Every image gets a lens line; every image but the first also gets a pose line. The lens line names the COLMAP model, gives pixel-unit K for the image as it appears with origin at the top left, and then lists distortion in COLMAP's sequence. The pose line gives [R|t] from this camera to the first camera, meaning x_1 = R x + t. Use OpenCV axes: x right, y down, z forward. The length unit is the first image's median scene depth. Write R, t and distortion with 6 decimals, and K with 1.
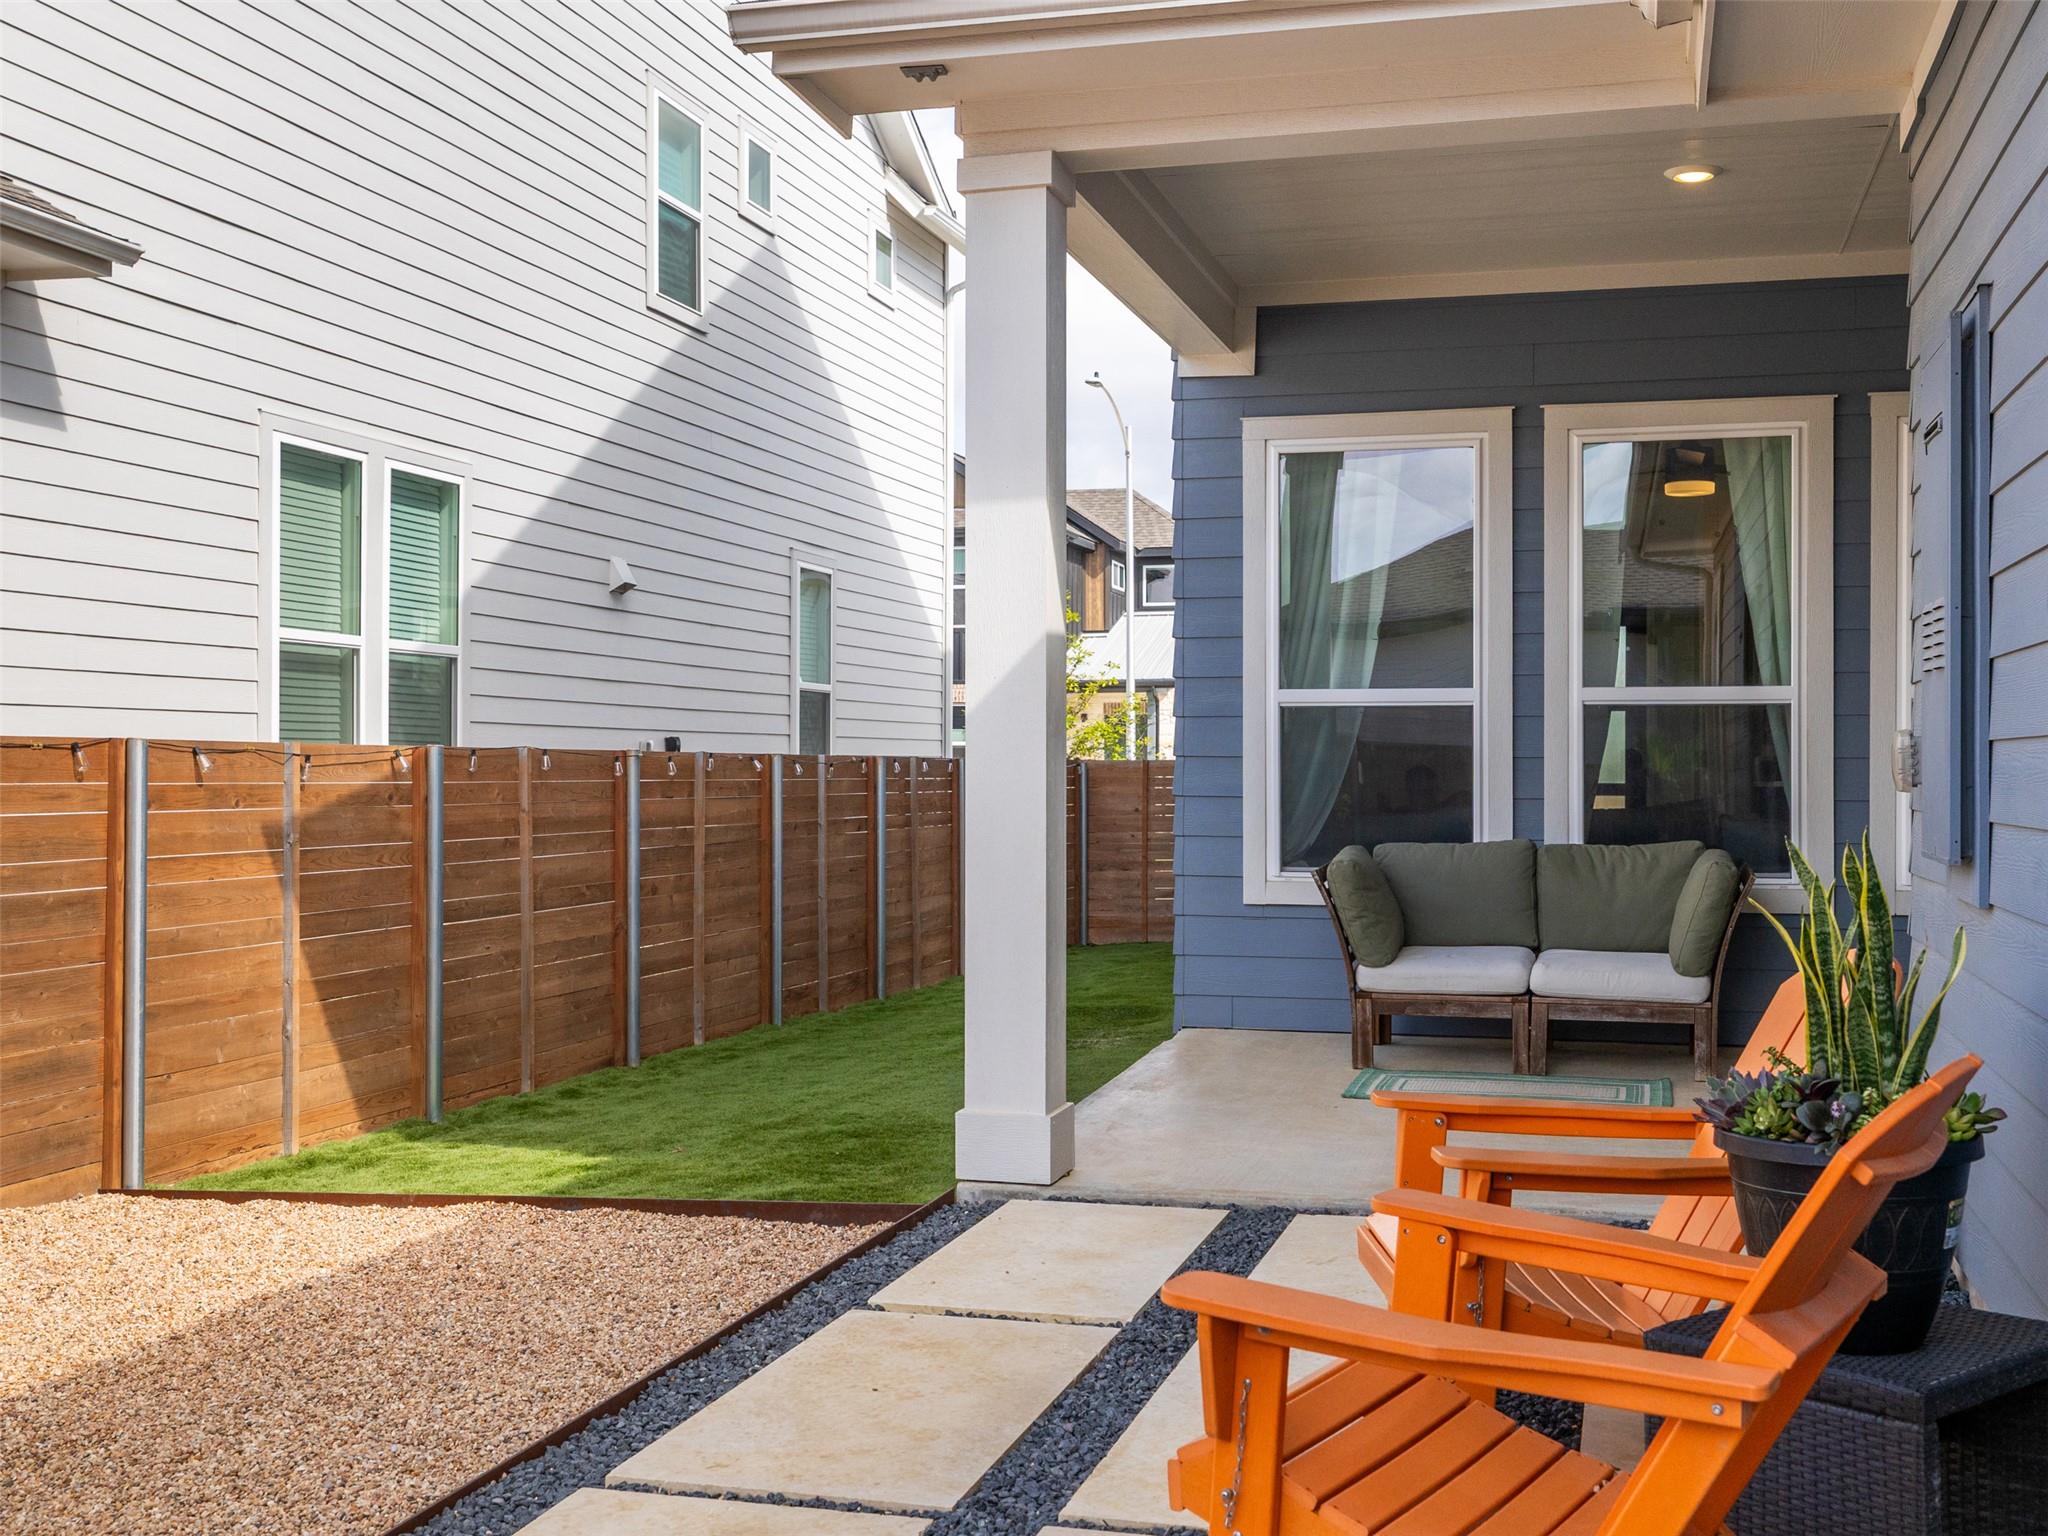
lens RADIAL K [[2224.7, 0, 1026.6], [0, 2224.7, 735.1], [0, 0, 1]] dist [0.001484, 0.013927]
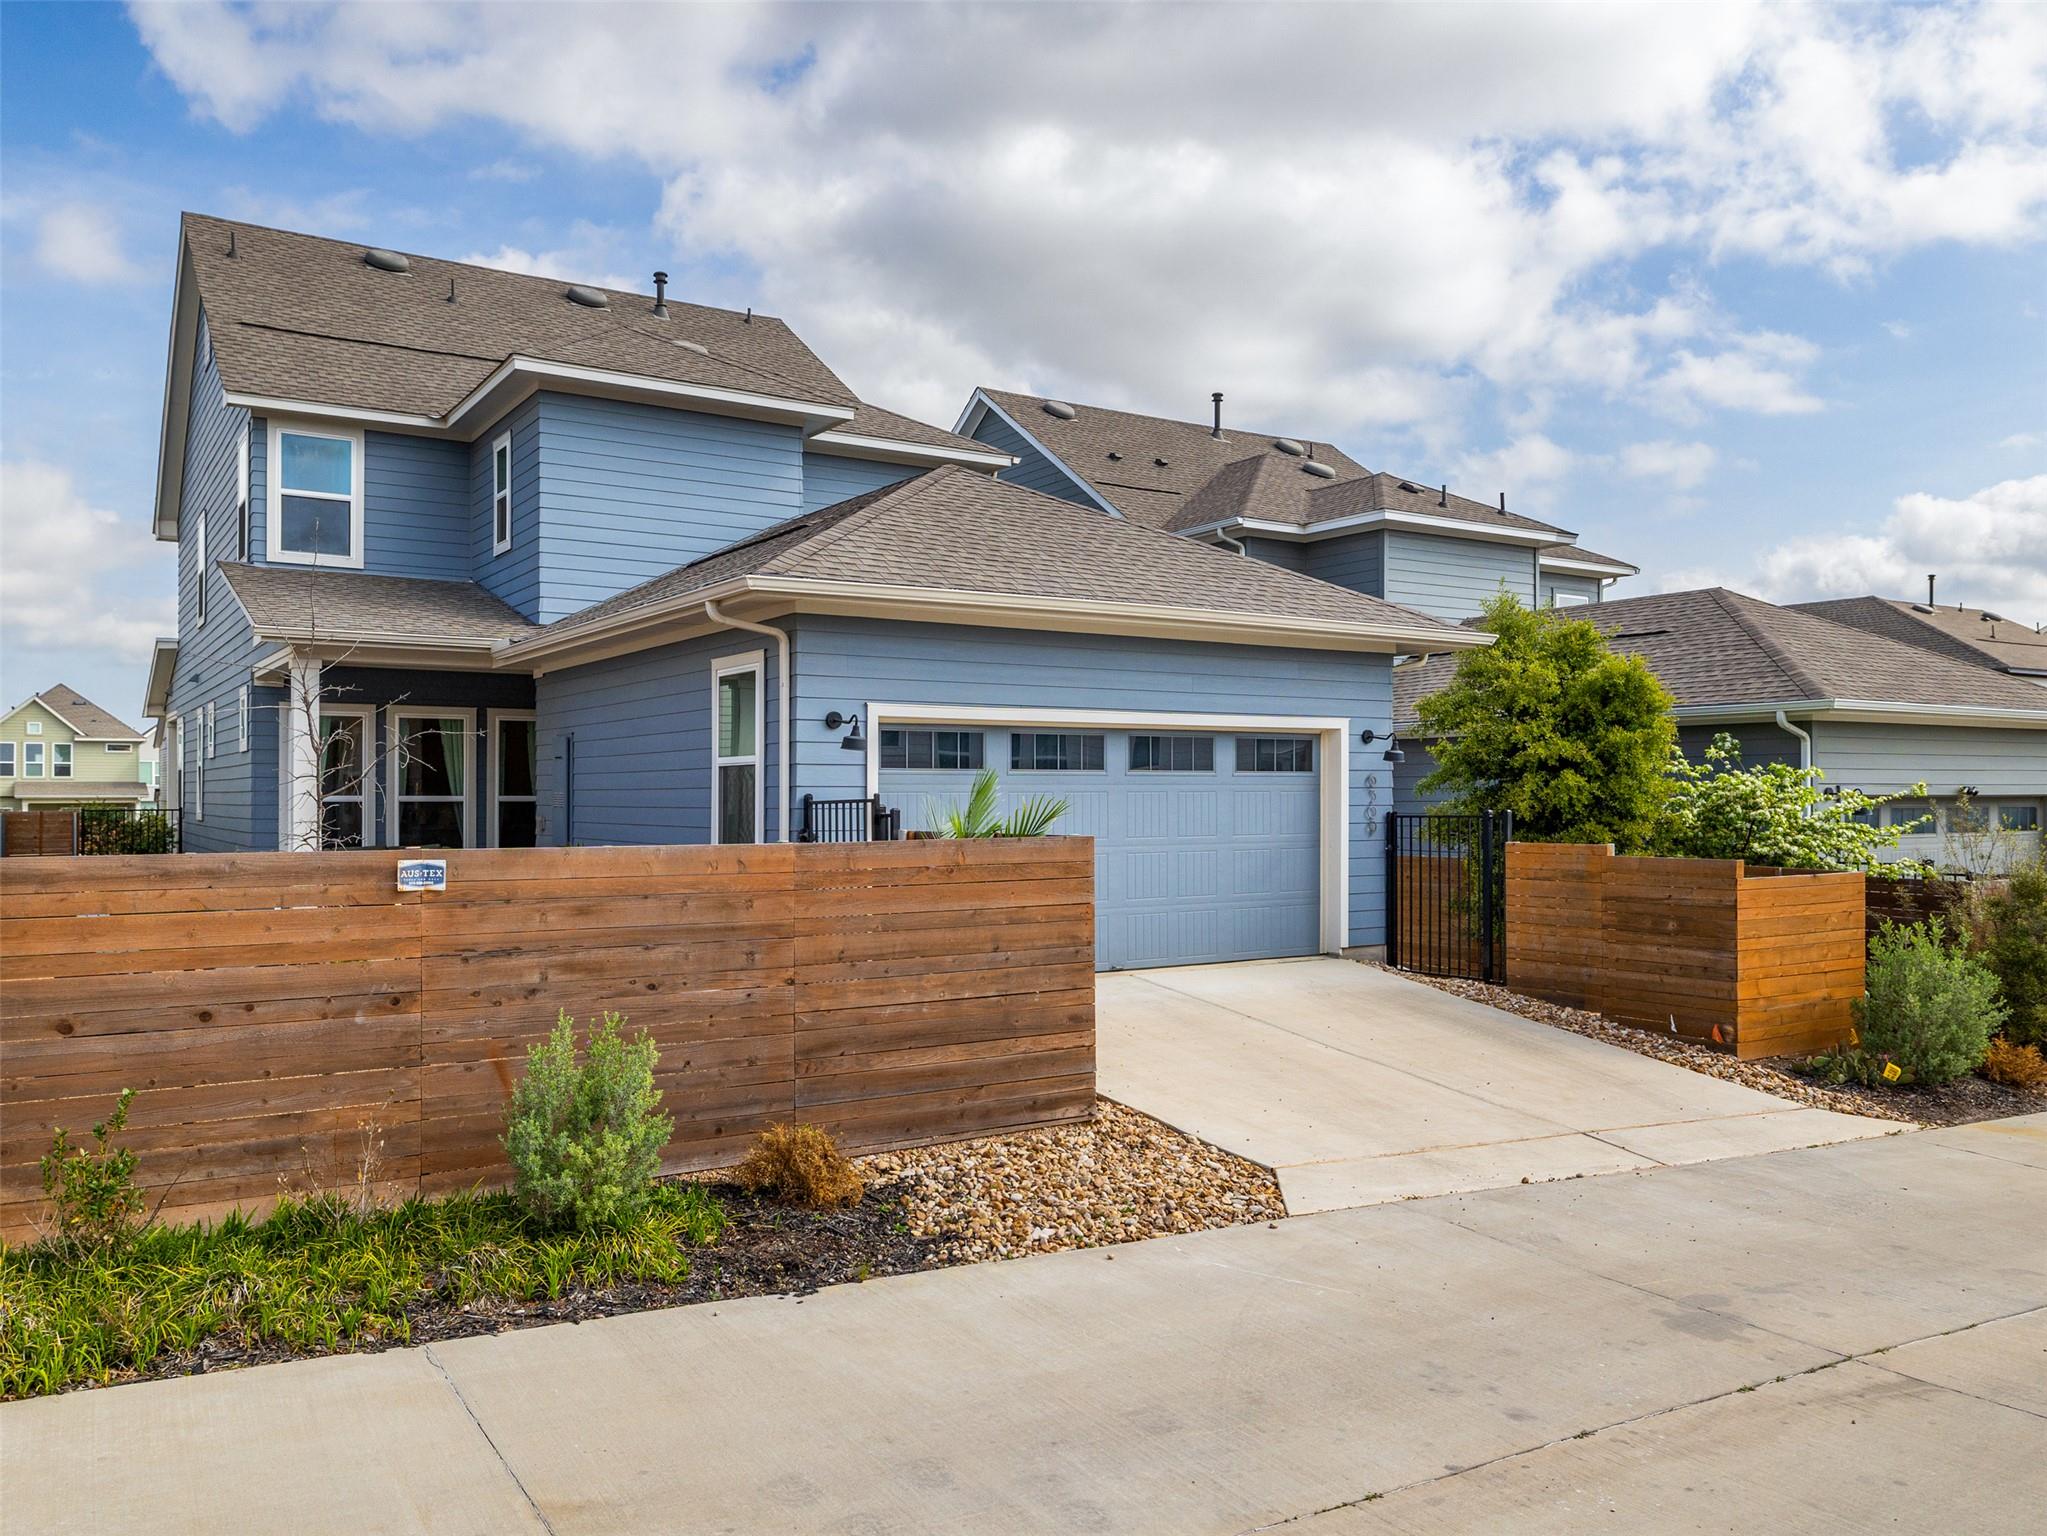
lens RADIAL K [[1567.2, 0, 1018.4], [0, 1567.2, 797.4], [0, 0, 1]] dist [-0.005243, 0.002219]
pose [[0.669566, -0.001787, 0.742751, -0.748335], [-0.011684, 0.999848, 0.012939, -0.054333], [-0.742661, -0.017342, 0.669443, -1.044563]]
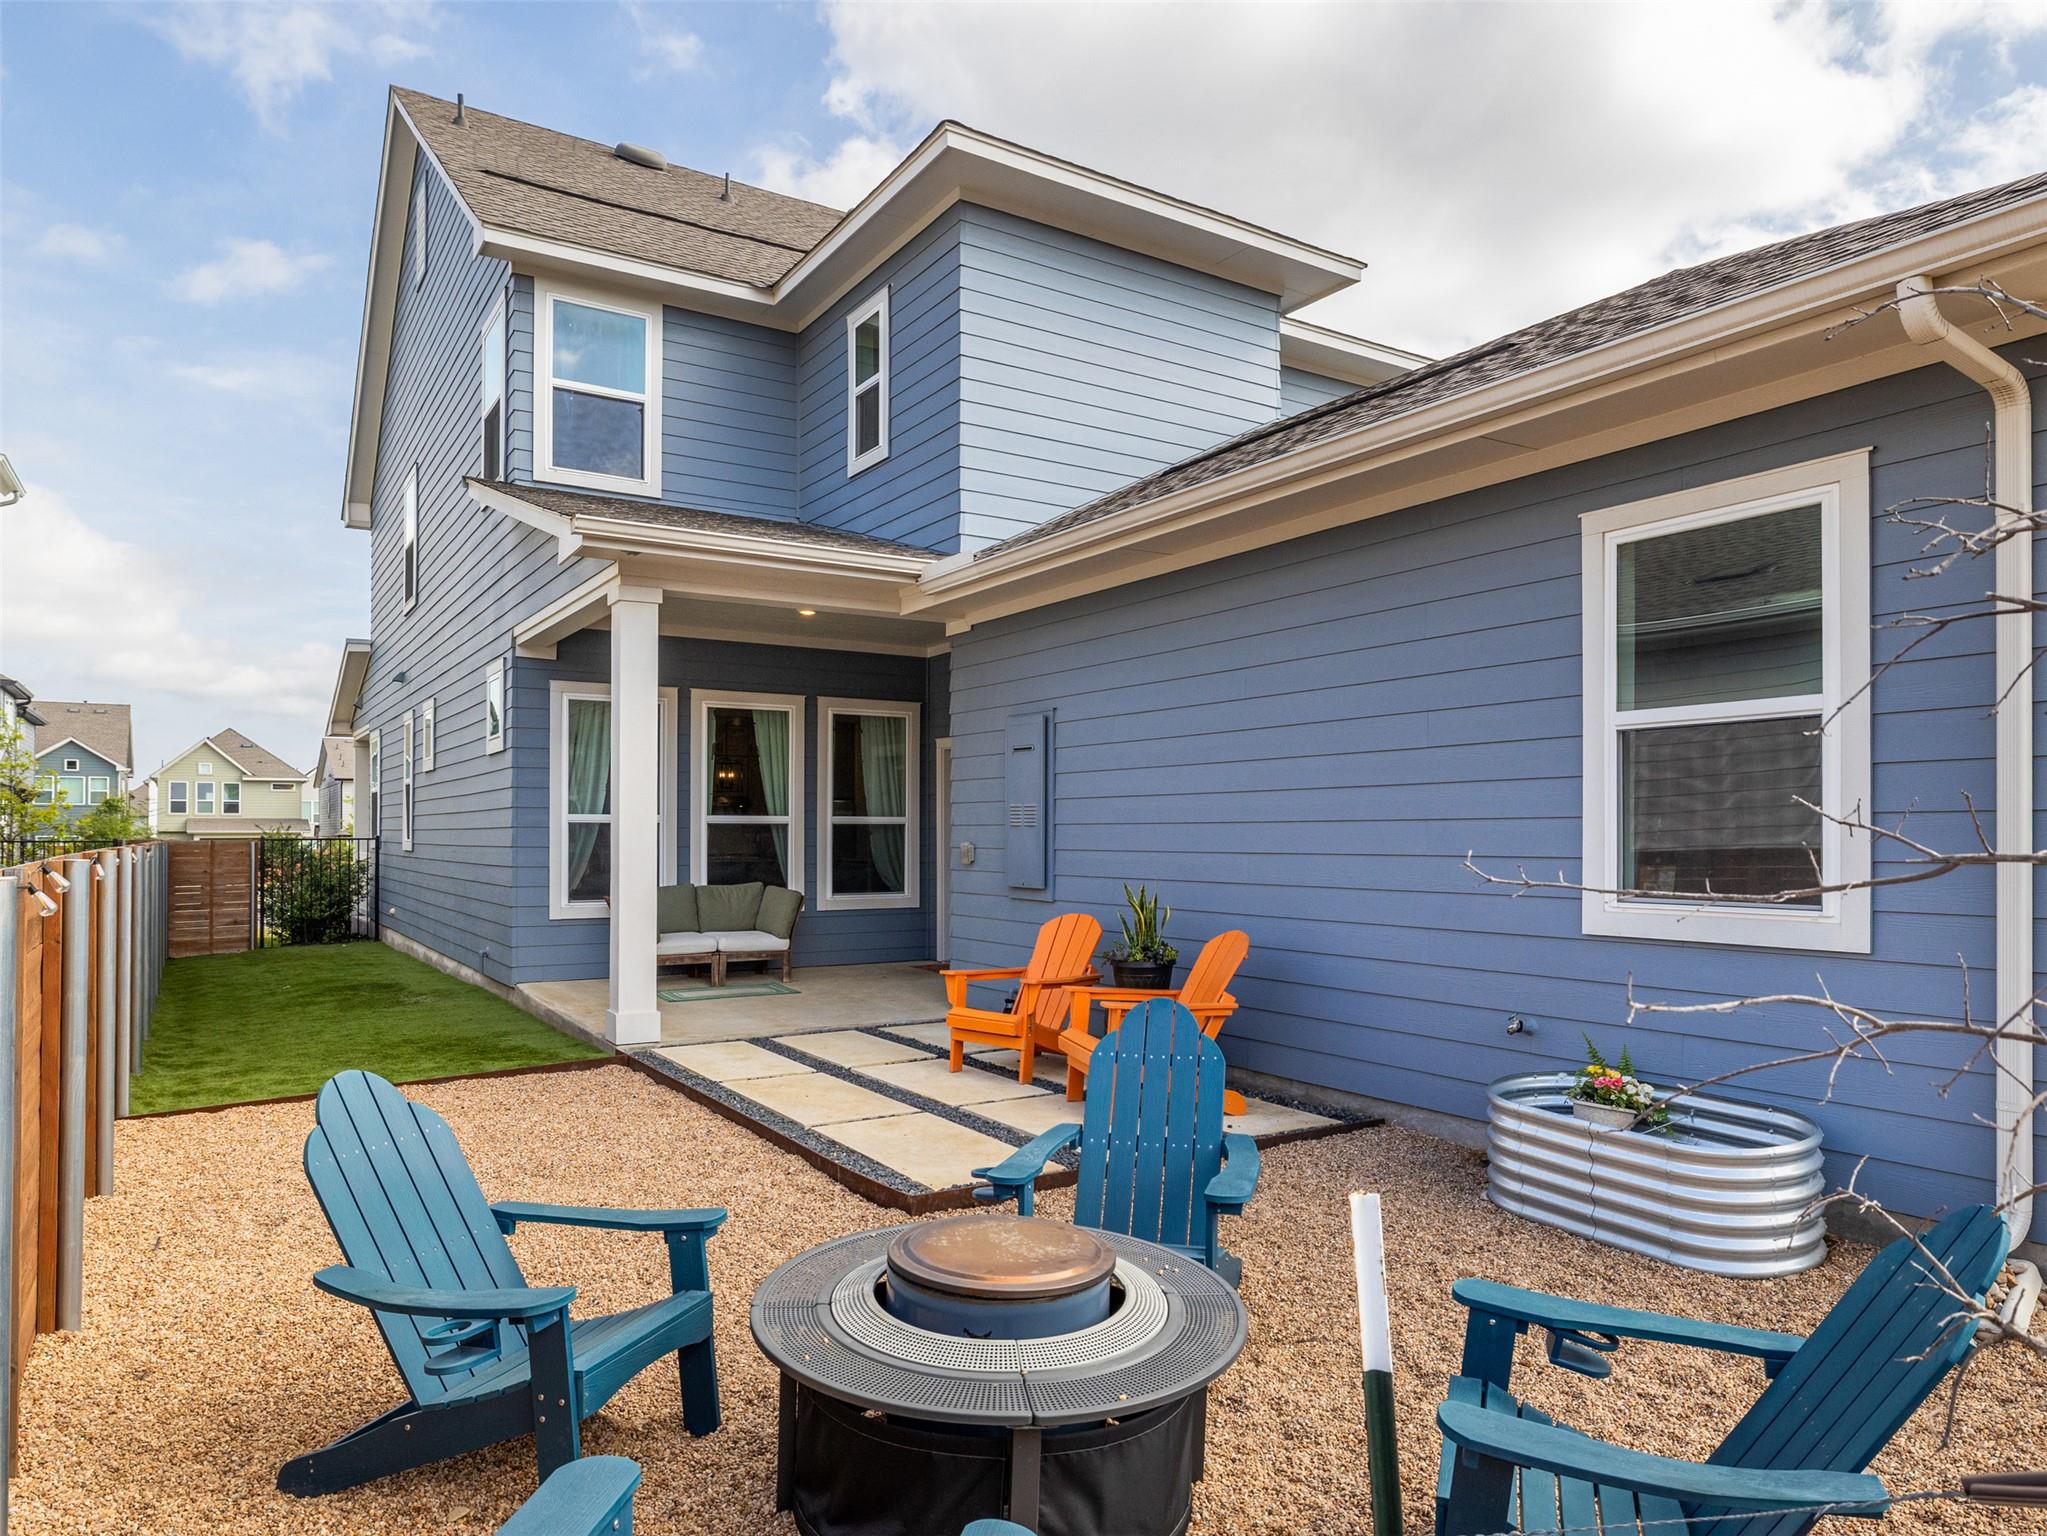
lens RADIAL K [[1312.5, 0, 1023.8], [0, 1312.5, 831.6], [0, 0, 1]] dist [-0.002978, -0.000334]
pose [[0.672273, -0.001070, 0.740303, -0.483776], [-0.010365, 0.999887, 0.010857, -0.021490], [-0.740231, -0.014972, 0.672186, -0.120090]]
